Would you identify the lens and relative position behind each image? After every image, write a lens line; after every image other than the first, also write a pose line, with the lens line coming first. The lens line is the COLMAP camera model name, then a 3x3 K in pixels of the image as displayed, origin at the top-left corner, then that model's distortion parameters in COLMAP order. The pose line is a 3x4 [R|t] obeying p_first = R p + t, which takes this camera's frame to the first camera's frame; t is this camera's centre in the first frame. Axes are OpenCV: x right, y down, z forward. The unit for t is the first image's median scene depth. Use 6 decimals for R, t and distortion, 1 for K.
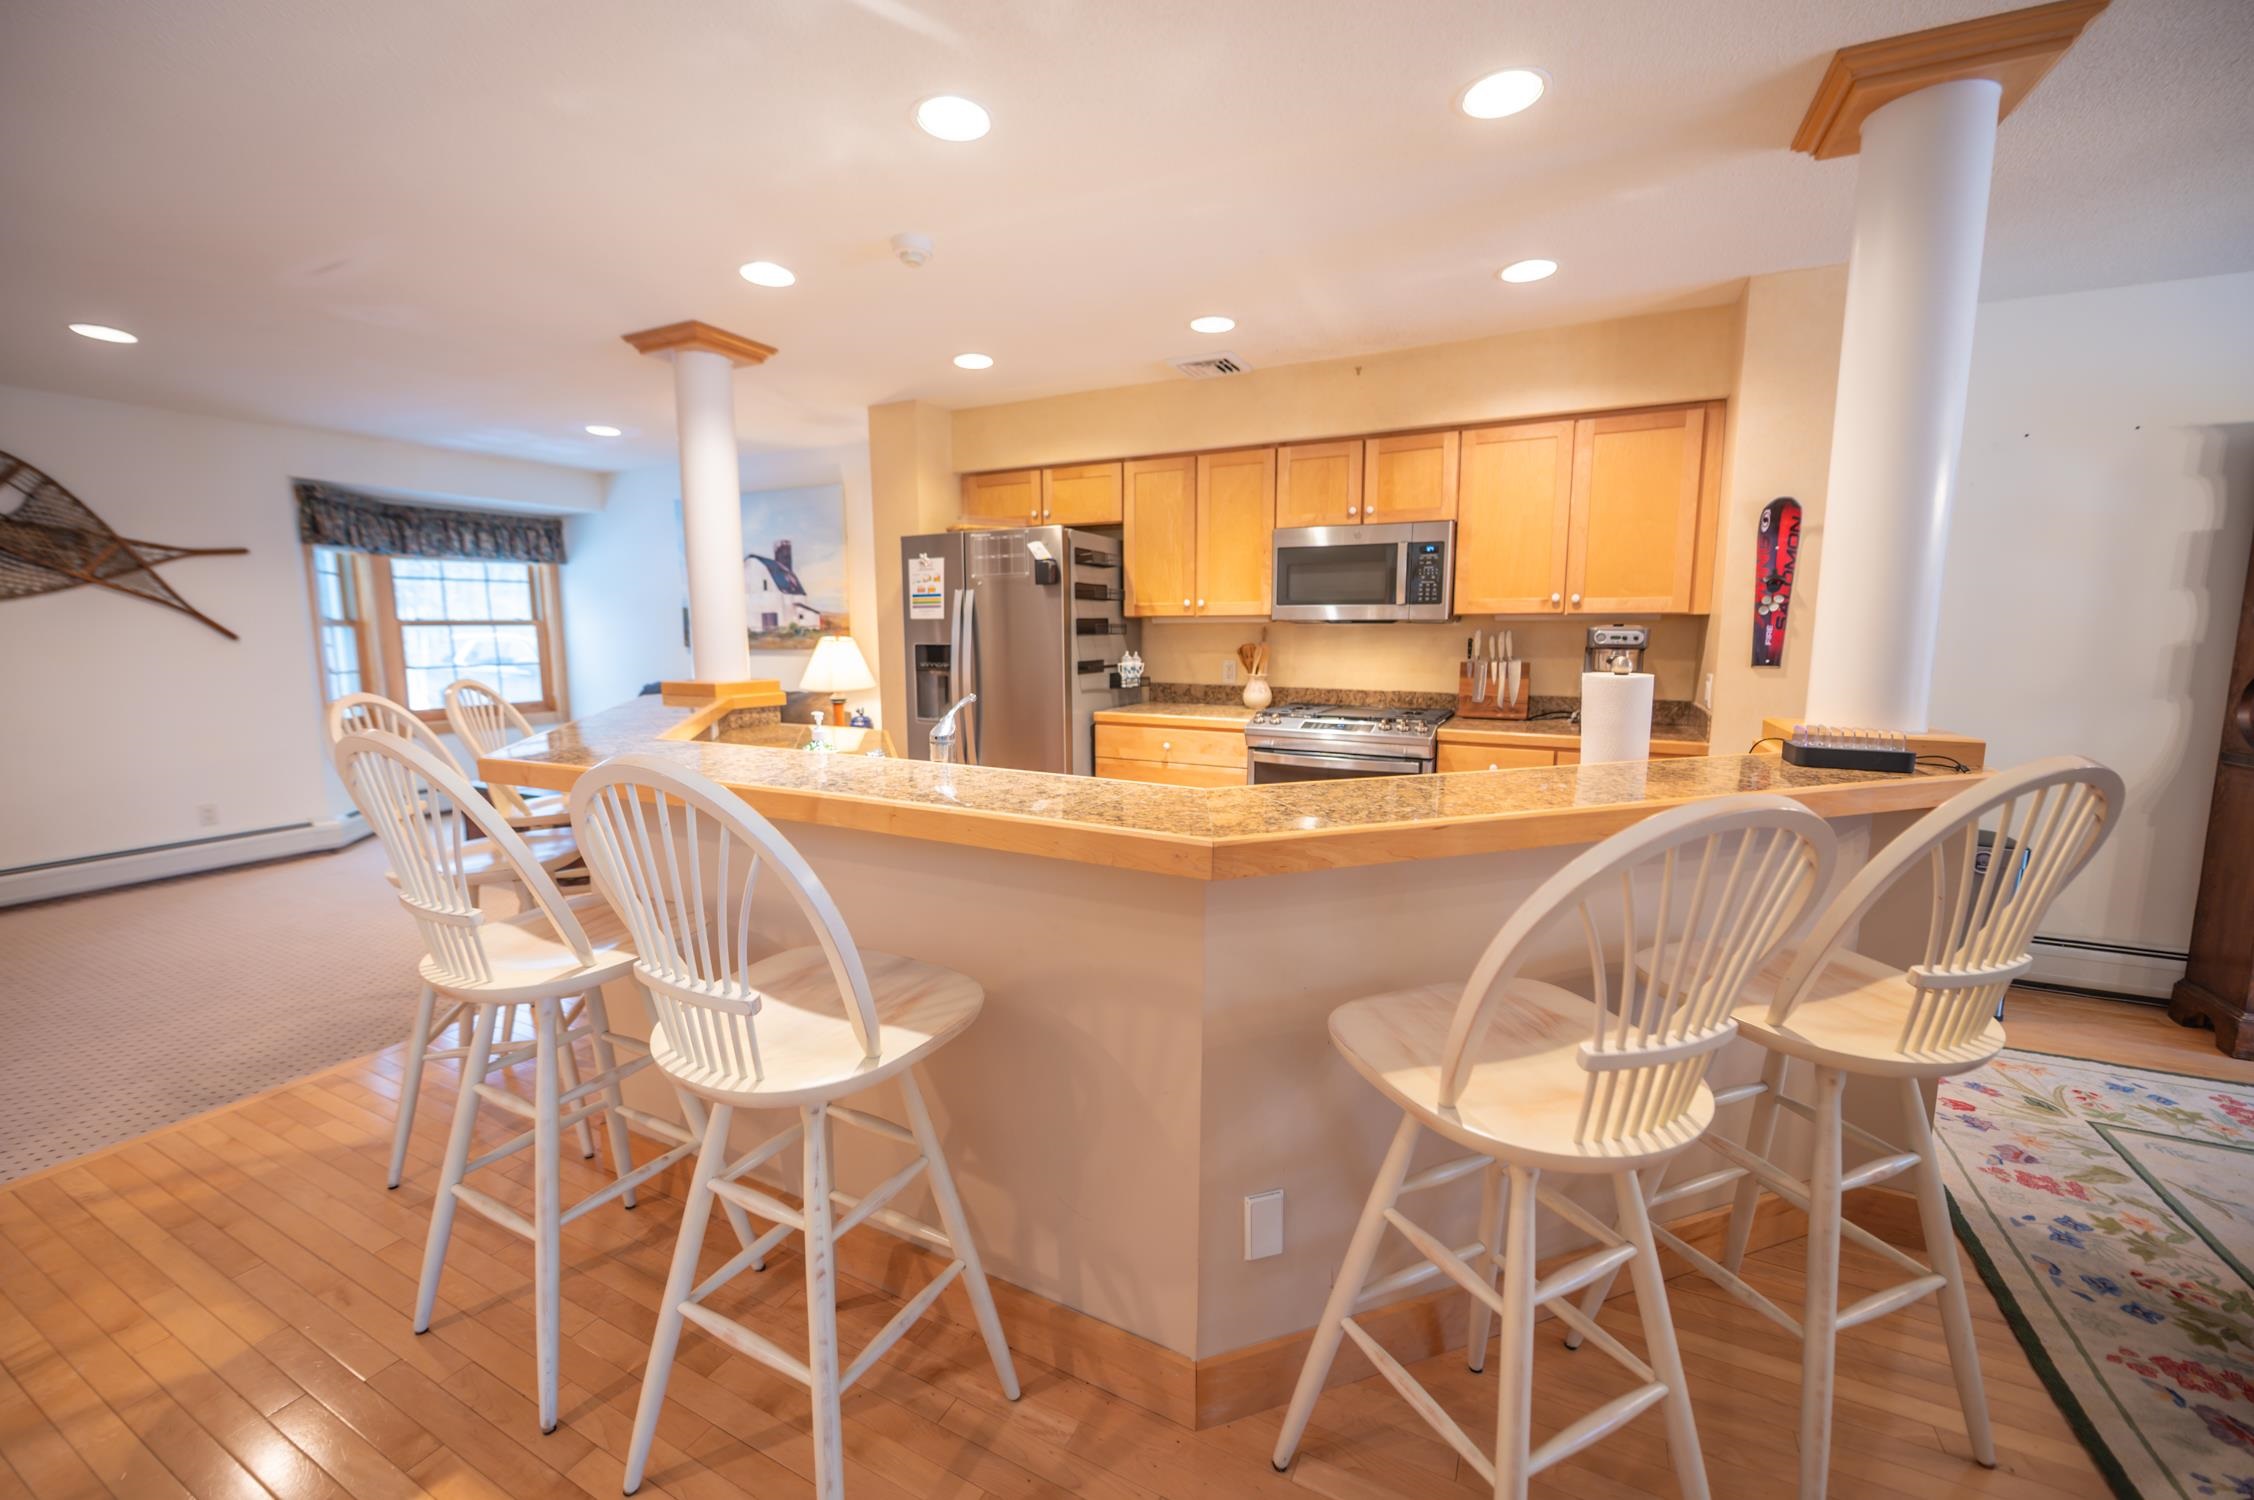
lens RADIAL K [[896.1, 0, 1114.9], [0, 896.1, 742.8], [0, 0, 1]] dist [-0.003485, -0.000532]
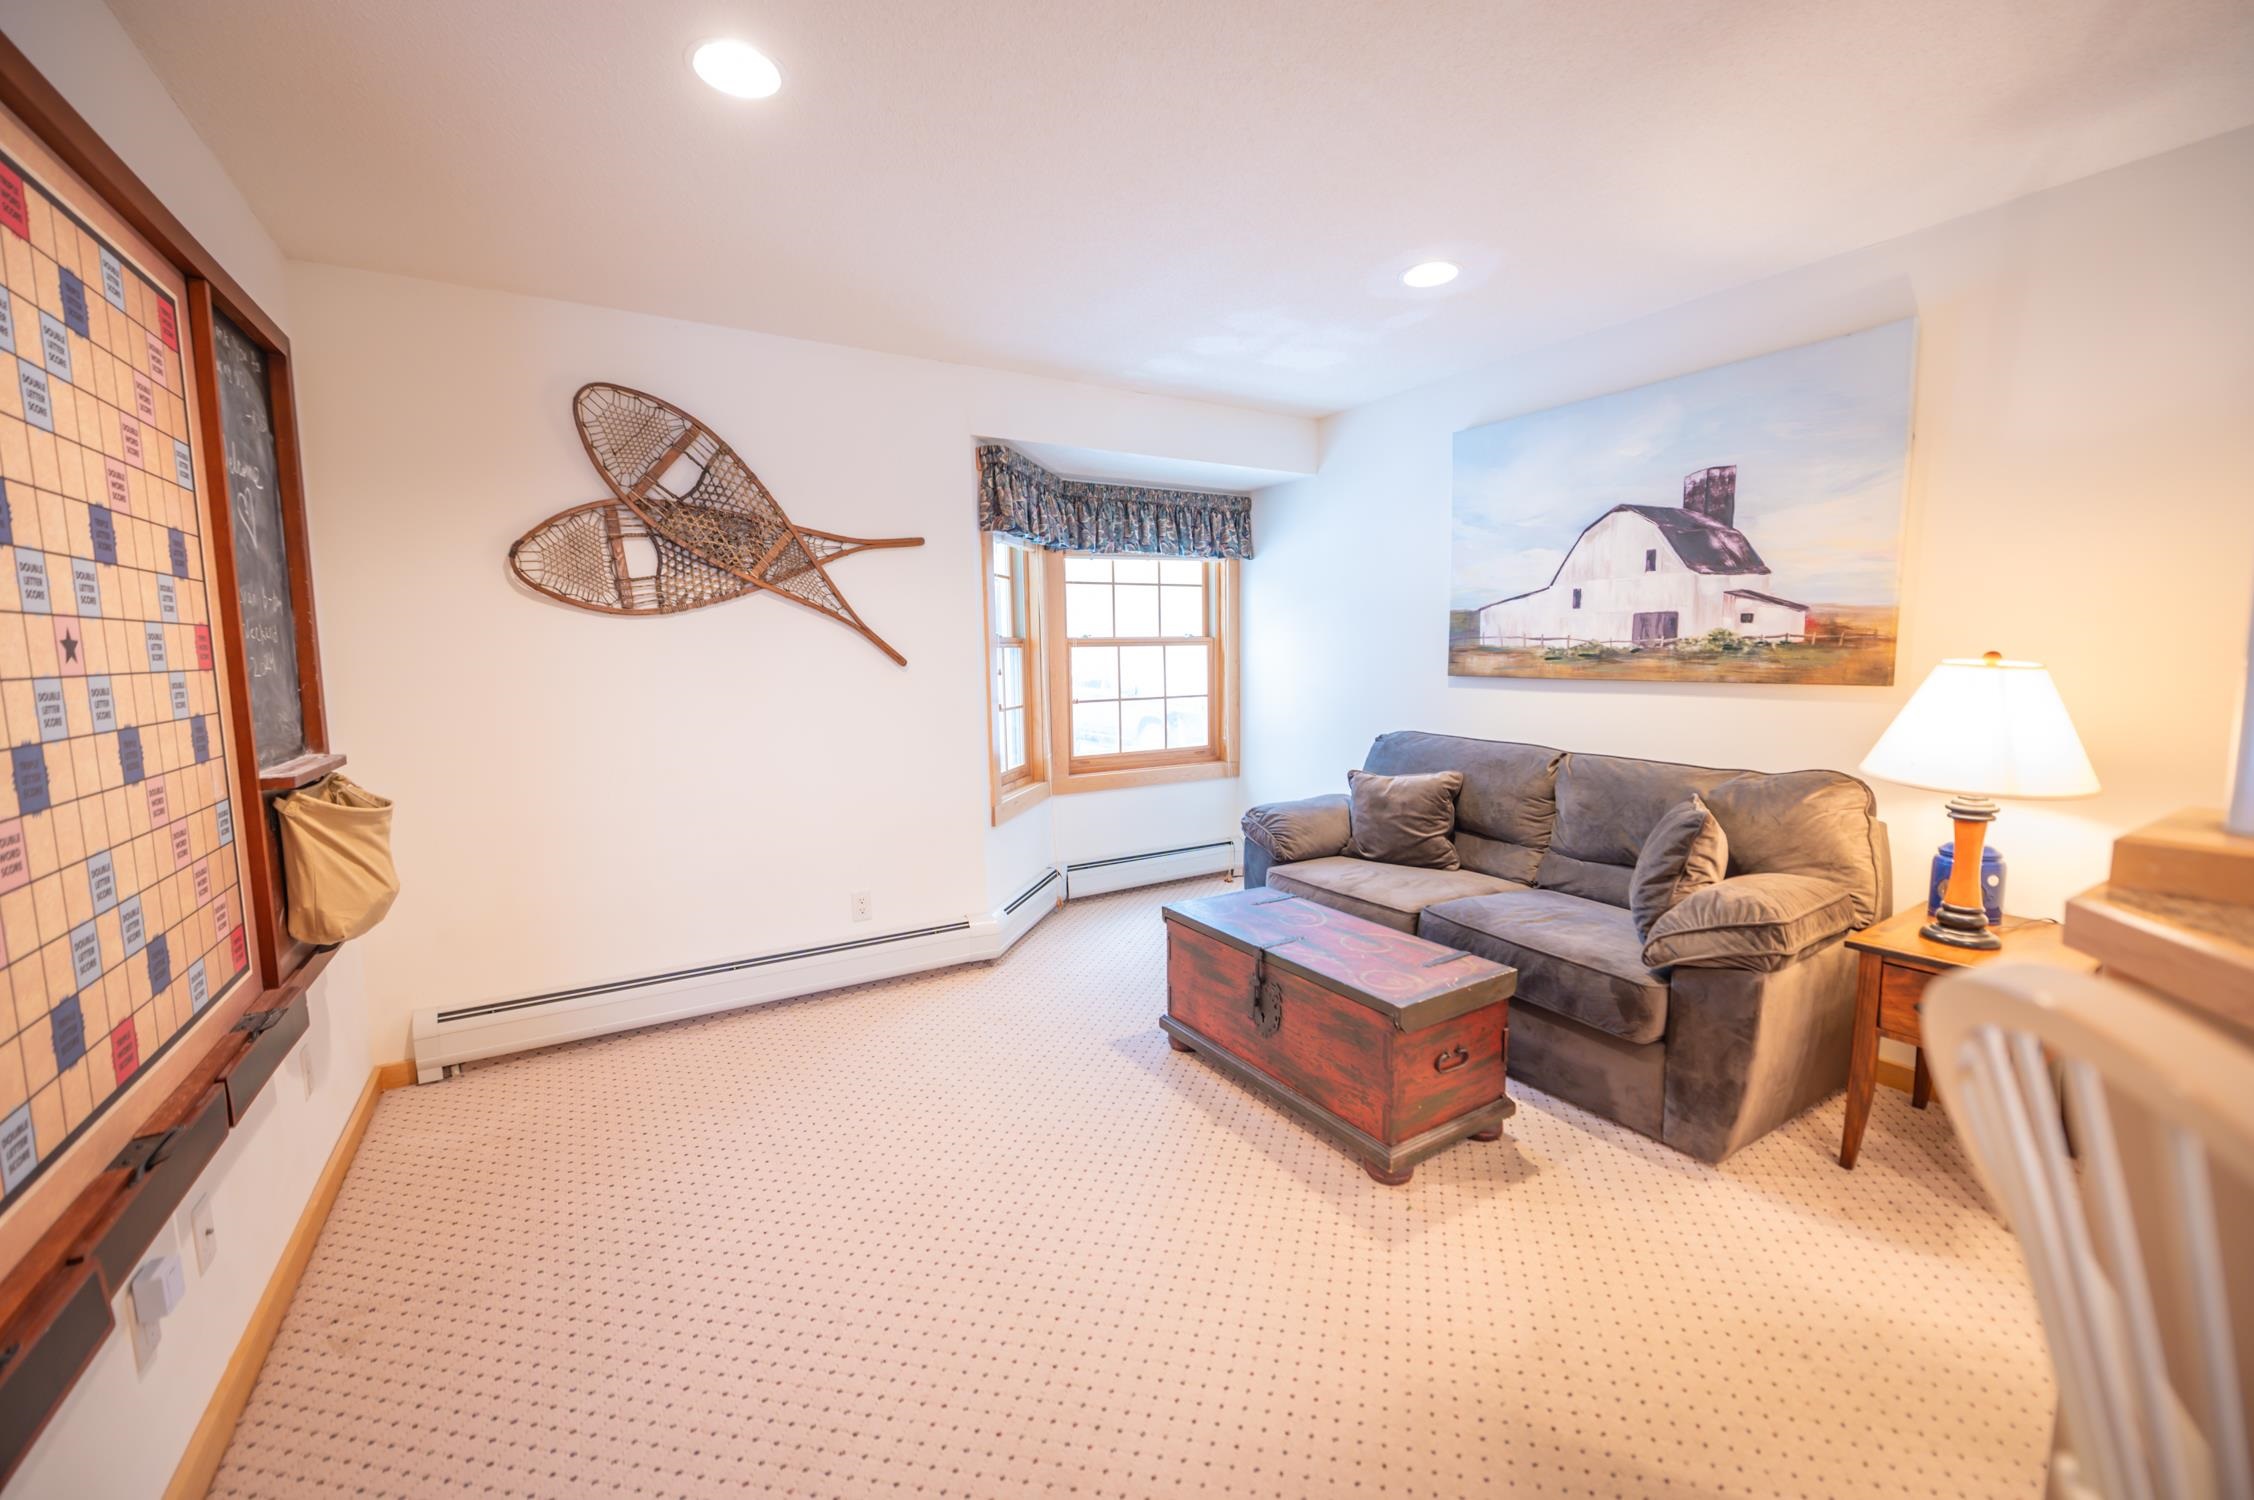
lens RADIAL K [[896.1, 0, 1113.3], [0, 896.1, 748.4], [0, 0, 1]] dist [-0.003485, -0.000532]
pose [[0.849708, 0.047486, -0.525110, -0.381755], [-0.056768, 0.998386, -0.001575, -0.047697], [0.524188, 0.031148, 0.851033, 0.395546]]
